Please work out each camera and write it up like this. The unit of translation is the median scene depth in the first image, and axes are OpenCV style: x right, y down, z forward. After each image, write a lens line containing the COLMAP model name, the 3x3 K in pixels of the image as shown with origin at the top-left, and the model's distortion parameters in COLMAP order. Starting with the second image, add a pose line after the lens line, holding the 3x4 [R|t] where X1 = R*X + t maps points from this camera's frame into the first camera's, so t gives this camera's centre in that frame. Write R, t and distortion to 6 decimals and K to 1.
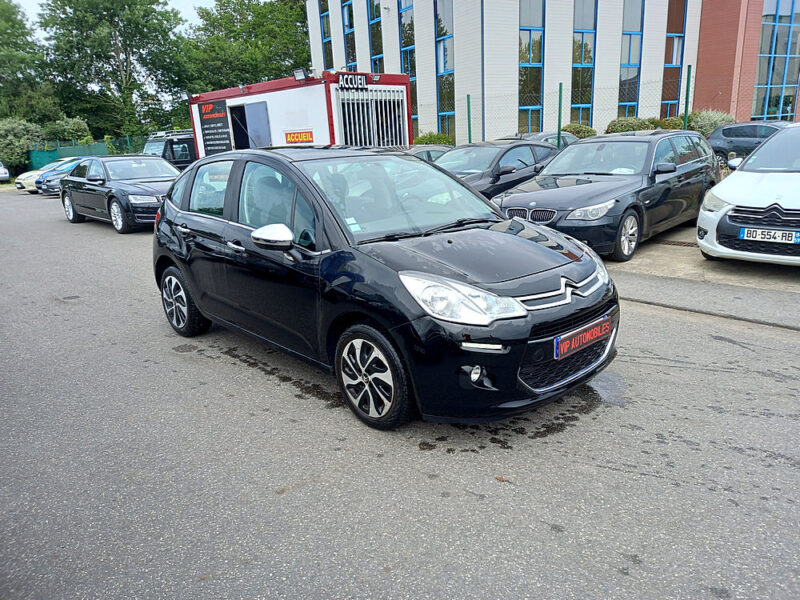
lens RADIAL K [[582.5, 0, 406.5], [0, 582.5, 300.7], [0, 0, 1]] dist [0.074849, -0.065279]
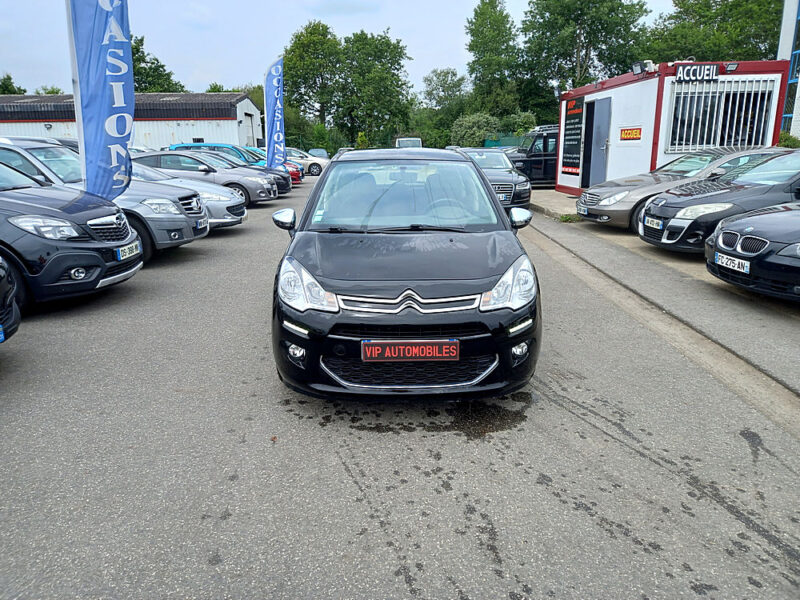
lens RADIAL K [[582.5, 0, 403.7], [0, 582.5, 297.3], [0, 0, 1]] dist [0.074849, -0.065279]
pose [[0.734946, 0.207102, -0.645726, 0.230515], [-0.201087, 0.975953, 0.084145, -0.027714], [0.647625, 0.068005, 0.758918, 0.054393]]
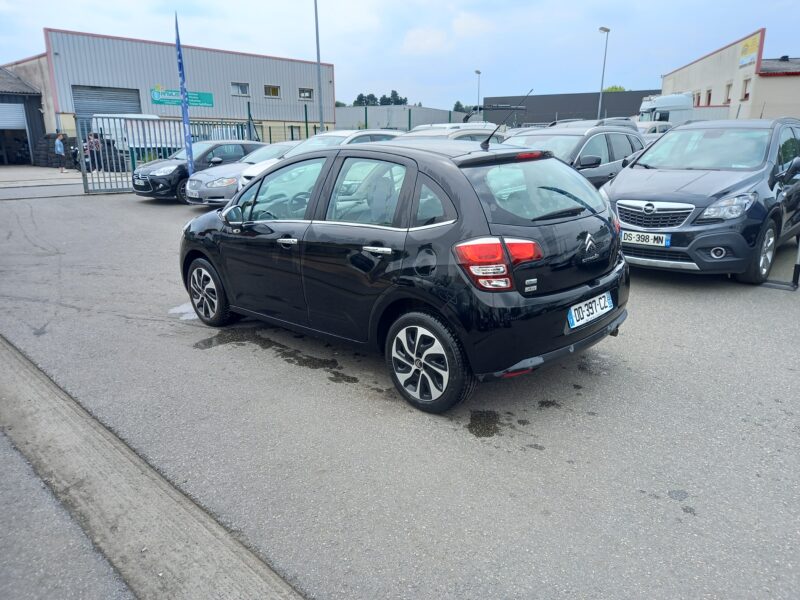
lens RADIAL K [[582.5, 0, 406.1], [0, 582.5, 296.8], [0, 0, 1]] dist [0.074849, -0.065279]
pose [[-0.997493, 0.067207, -0.022137, -0.050608], [0.046479, 0.858215, 0.511181, -0.190323], [0.053353, 0.508871, -0.859188, 0.694921]]
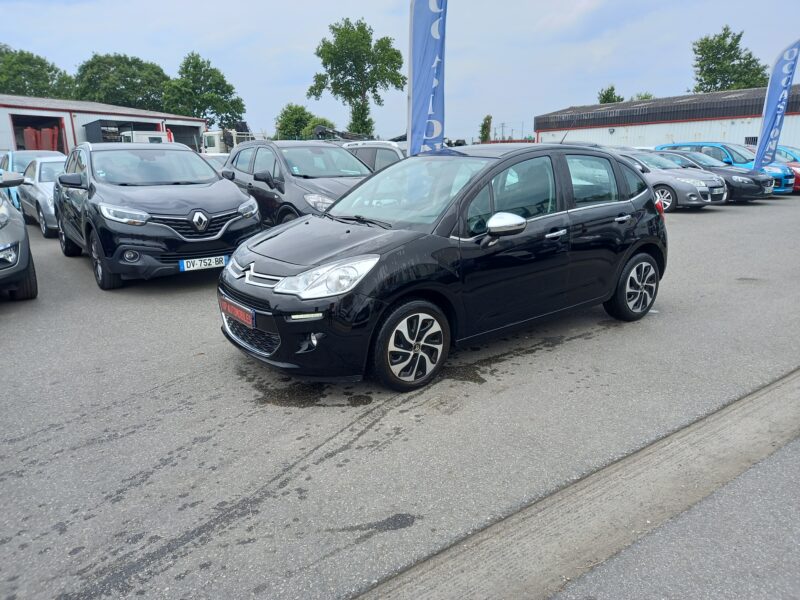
lens RADIAL K [[582.5, 0, 403.2], [0, 582.5, 294.6], [0, 0, 1]] dist [0.074849, -0.065279]
pose [[-0.121803, 0.278014, -0.952823, 0.351053], [-0.245975, 0.921571, 0.300339, -0.104974], [0.961593, 0.270953, -0.043866, 0.341727]]
